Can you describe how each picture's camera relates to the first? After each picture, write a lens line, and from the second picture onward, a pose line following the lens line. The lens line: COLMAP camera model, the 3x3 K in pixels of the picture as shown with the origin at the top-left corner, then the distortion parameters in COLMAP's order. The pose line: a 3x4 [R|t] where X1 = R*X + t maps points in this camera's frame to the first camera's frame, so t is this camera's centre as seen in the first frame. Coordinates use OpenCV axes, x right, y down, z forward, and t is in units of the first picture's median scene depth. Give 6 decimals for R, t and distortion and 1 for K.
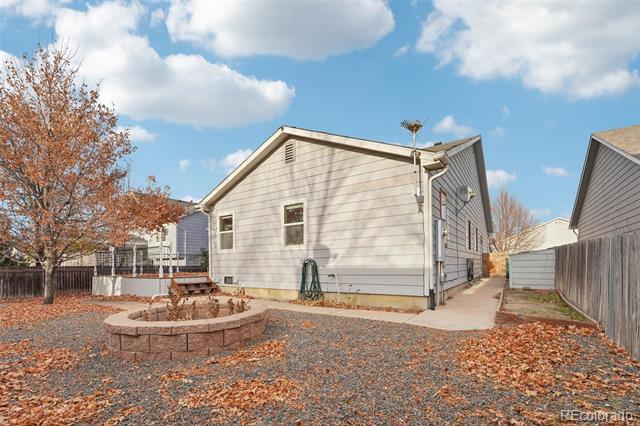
lens RADIAL K [[272.0, 0, 306.1], [0, 272.0, 266.3], [0, 0, 1]] dist [-0.026242, 0.002723]
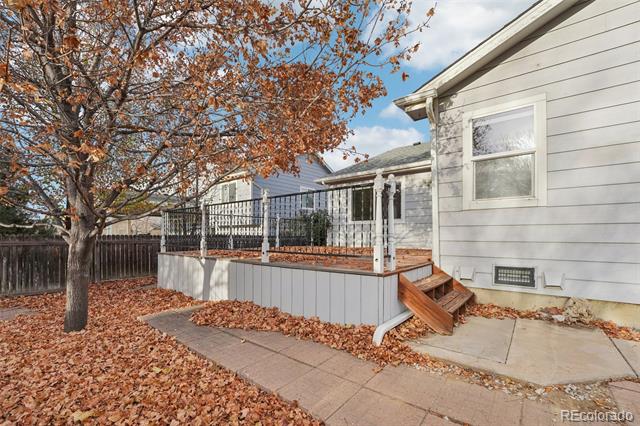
lens RADIAL K [[272.0, 0, 319.0], [0, 272.0, 237.7], [0, 0, 1]] dist [-0.026242, 0.002723]
pose [[0.997338, 0.009905, -0.072235, -0.623253], [-0.009436, 0.999932, 0.006830, -0.004397], [0.072298, -0.006131, 0.997364, 0.683889]]
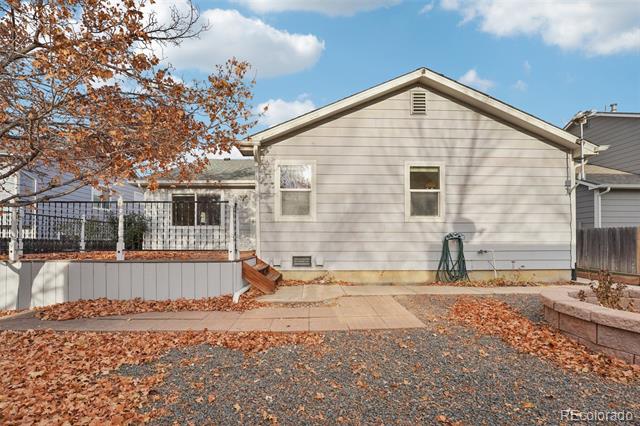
lens RADIAL K [[272.0, 0, 310.9], [0, 272.0, 245.0], [0, 0, 1]] dist [-0.026242, 0.002723]
pose [[0.818059, 0.004857, 0.575114, -0.760209], [-0.007239, 0.999972, 0.001851, 0.010417], [-0.575089, -0.005678, 0.818071, 0.496955]]
